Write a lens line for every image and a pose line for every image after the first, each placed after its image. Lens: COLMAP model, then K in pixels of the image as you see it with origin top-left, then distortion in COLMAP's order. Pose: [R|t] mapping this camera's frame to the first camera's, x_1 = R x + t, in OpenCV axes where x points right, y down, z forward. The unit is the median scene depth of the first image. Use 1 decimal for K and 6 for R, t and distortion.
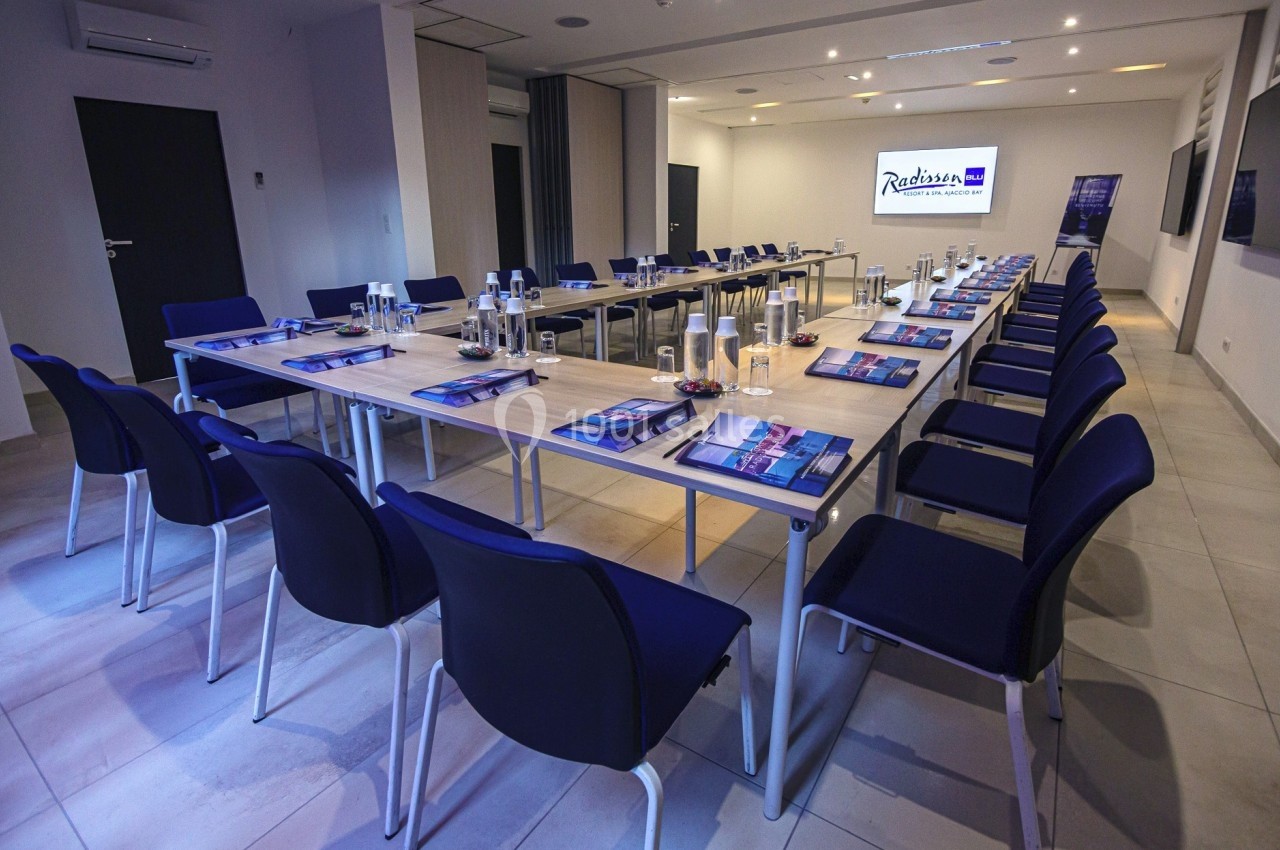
lens RADIAL K [[576.3, 0, 640.0], [0, 576.3, 425.0], [0, 0, 1]] dist [0.001647, -0.001410]
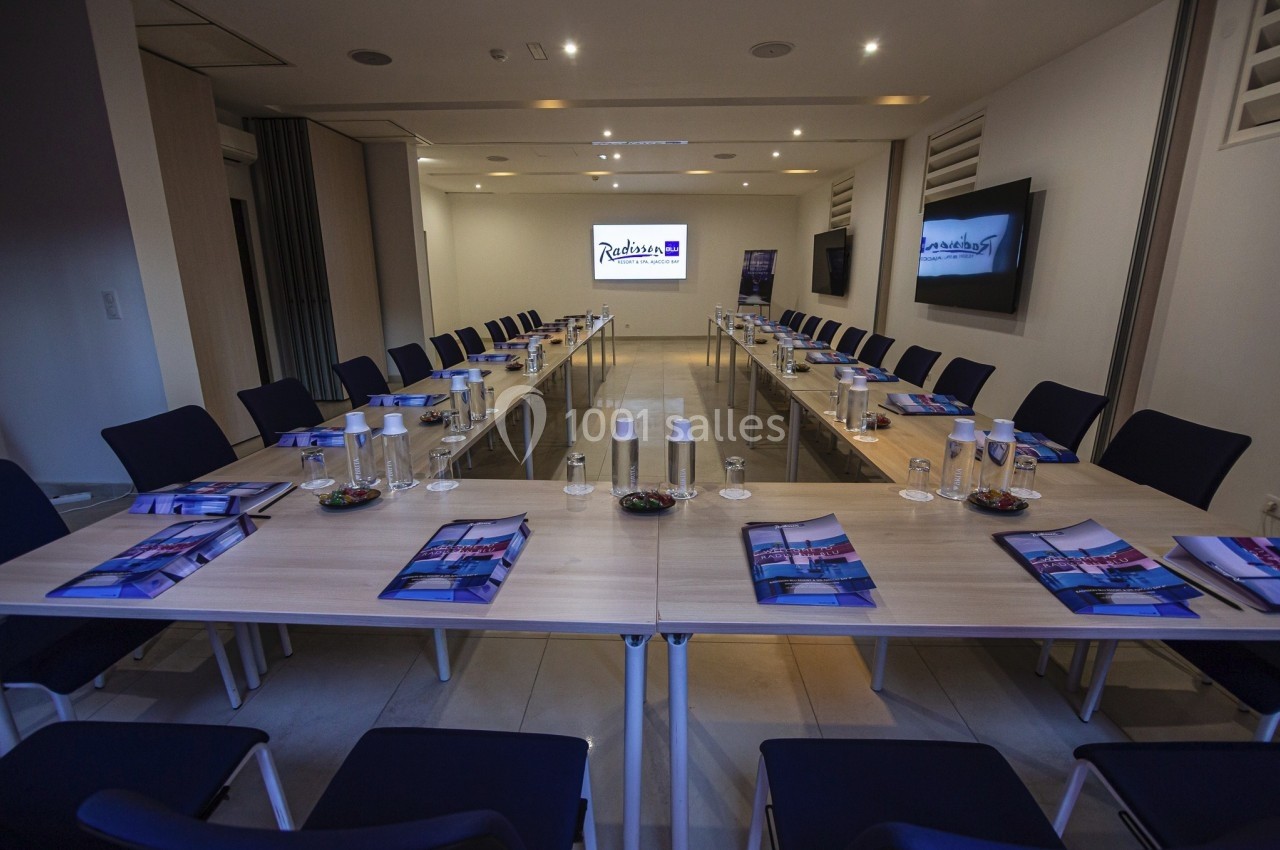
lens RADIAL K [[576.3, 0, 640.0], [0, 576.3, 425.0], [0, 0, 1]] dist [0.001647, -0.001410]
pose [[0.866714, -0.124458, 0.483029, -0.084980], [0.172439, 0.983426, -0.056021, -0.027861], [-0.468051, 0.131847, 0.873810, 0.063461]]
